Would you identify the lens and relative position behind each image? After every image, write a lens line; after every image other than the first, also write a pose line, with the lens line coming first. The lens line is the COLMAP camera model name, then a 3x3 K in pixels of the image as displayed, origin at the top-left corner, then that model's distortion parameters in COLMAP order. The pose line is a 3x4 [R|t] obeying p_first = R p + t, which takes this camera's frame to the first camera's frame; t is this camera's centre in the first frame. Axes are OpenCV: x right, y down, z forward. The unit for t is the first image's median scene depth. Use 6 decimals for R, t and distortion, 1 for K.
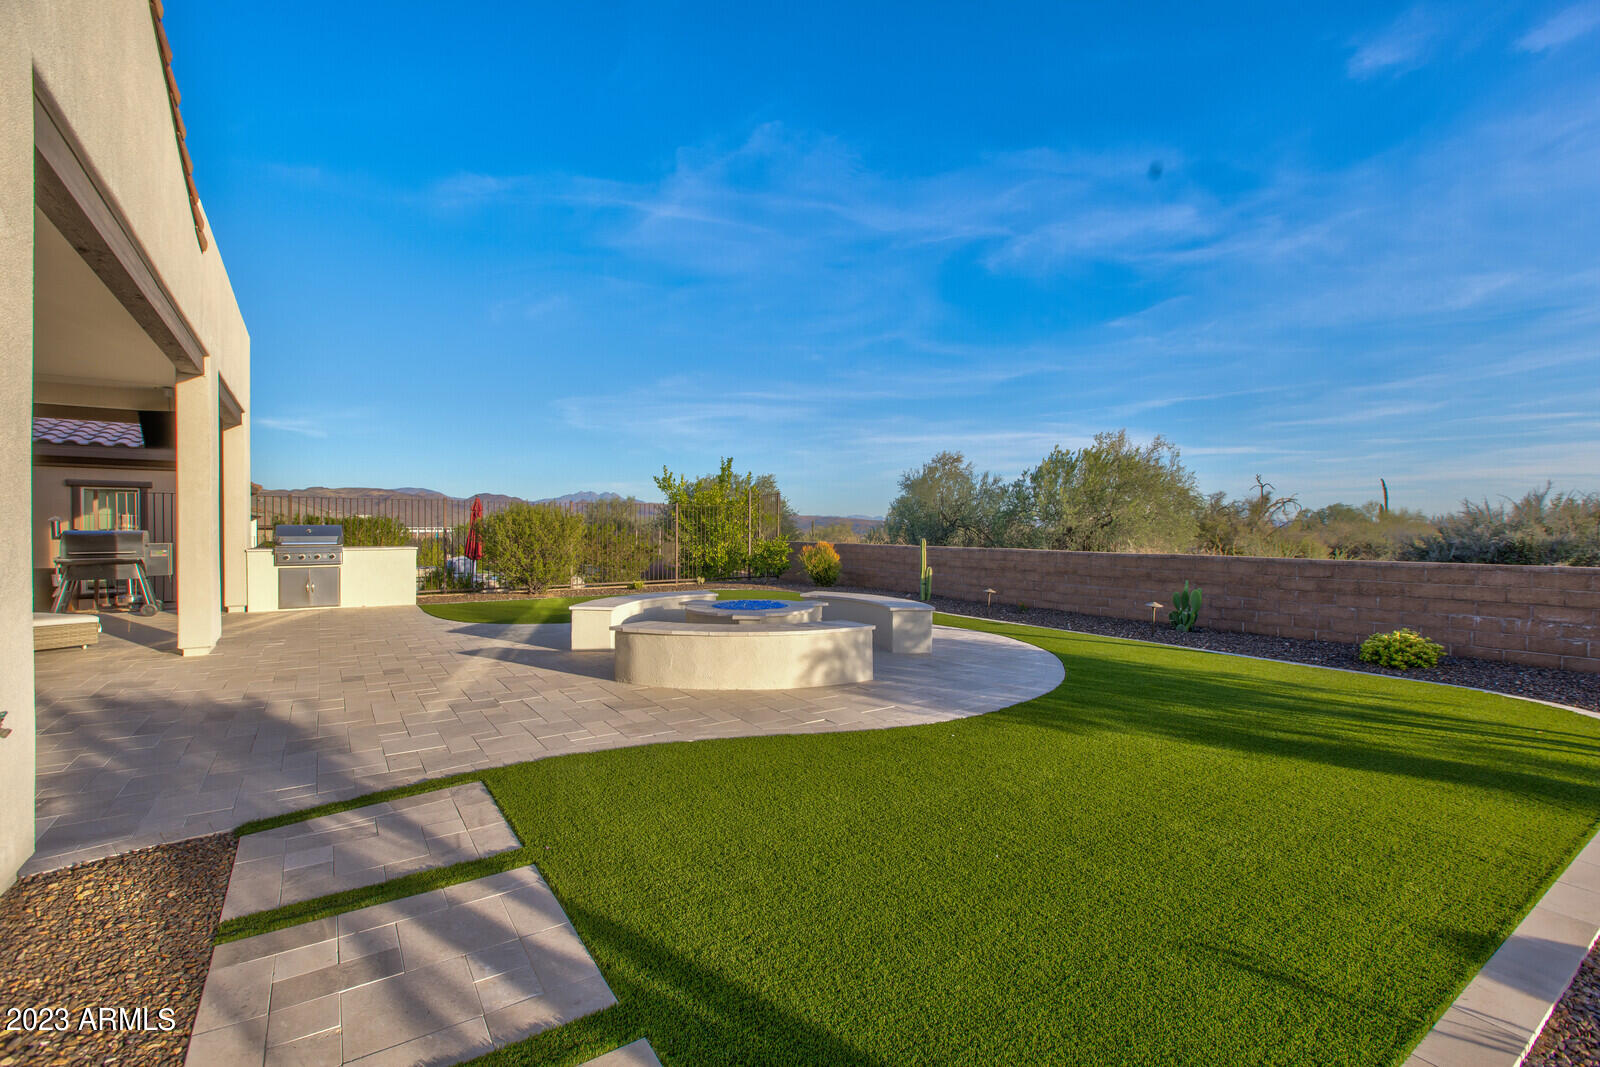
lens RADIAL K [[696.9, 0, 800.0], [0, 696.9, 533.5], [0, 0, 1]] dist [-0.000712, -0.000602]
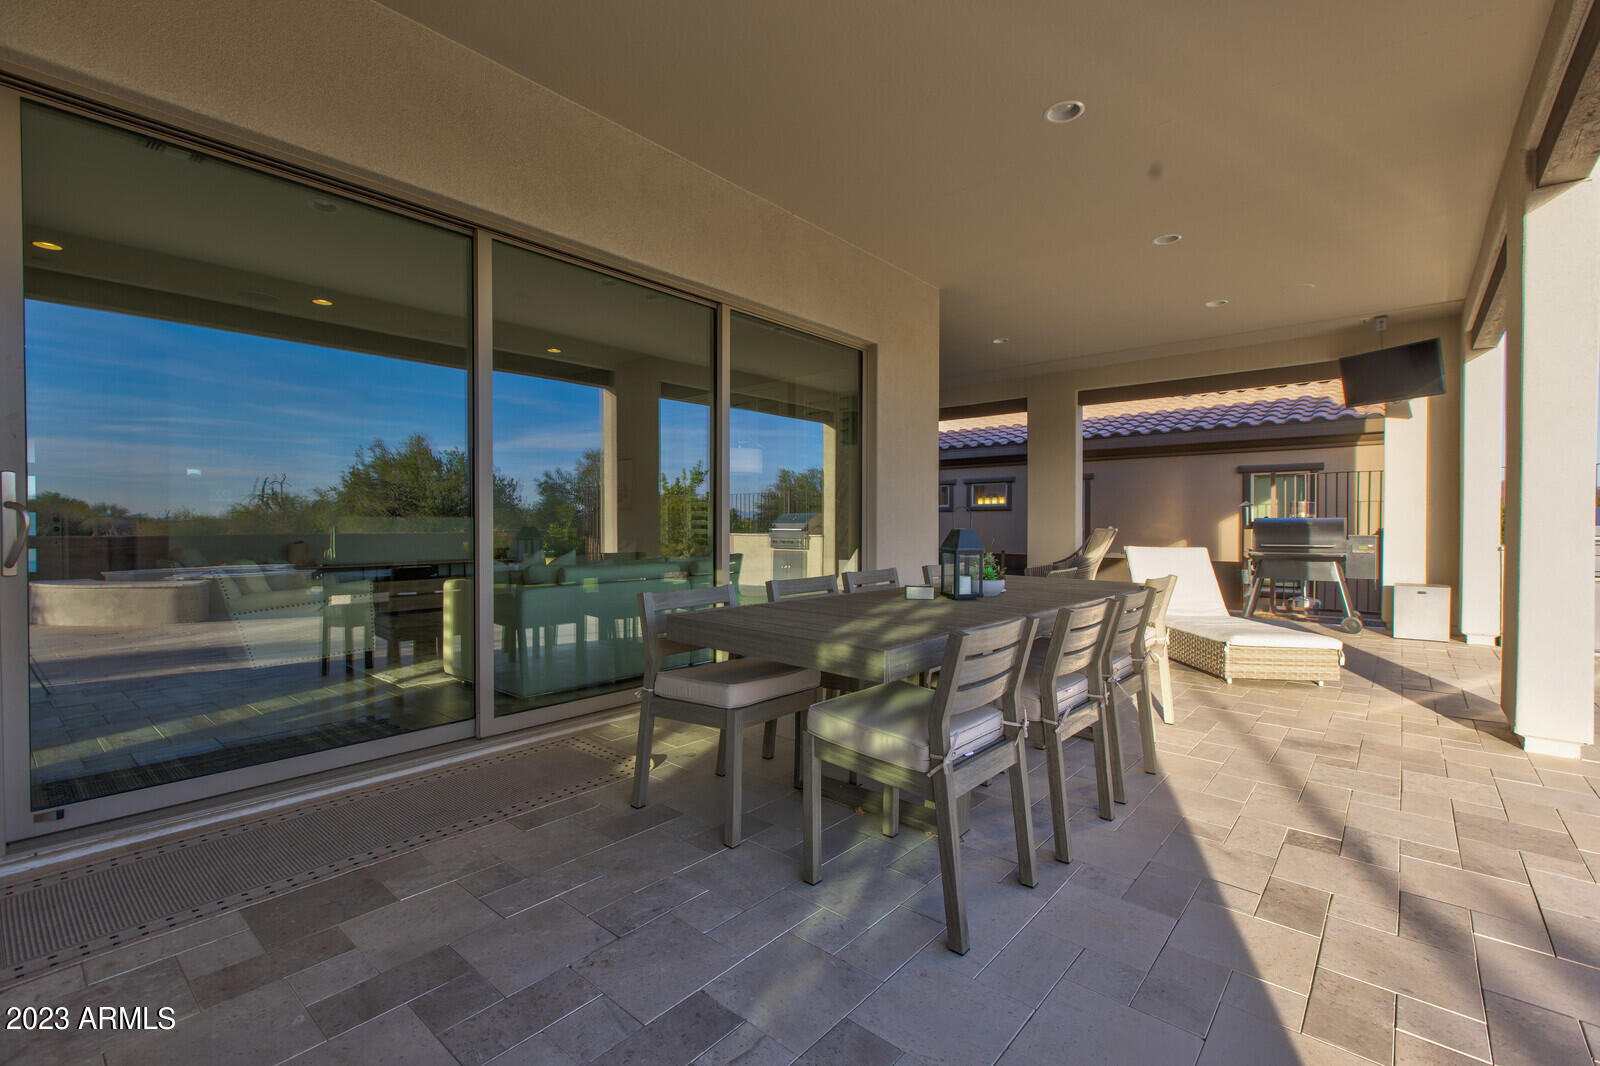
lens RADIAL K [[696.9, 0, 800.0], [0, 696.9, 533.0], [0, 0, 1]] dist [-0.000712, -0.000602]
pose [[0.252499, 0.006503, -0.967575, -0.106347], [-0.005193, 0.999972, 0.005366, 0.003103], [0.967583, 0.003670, 0.252526, 0.071126]]
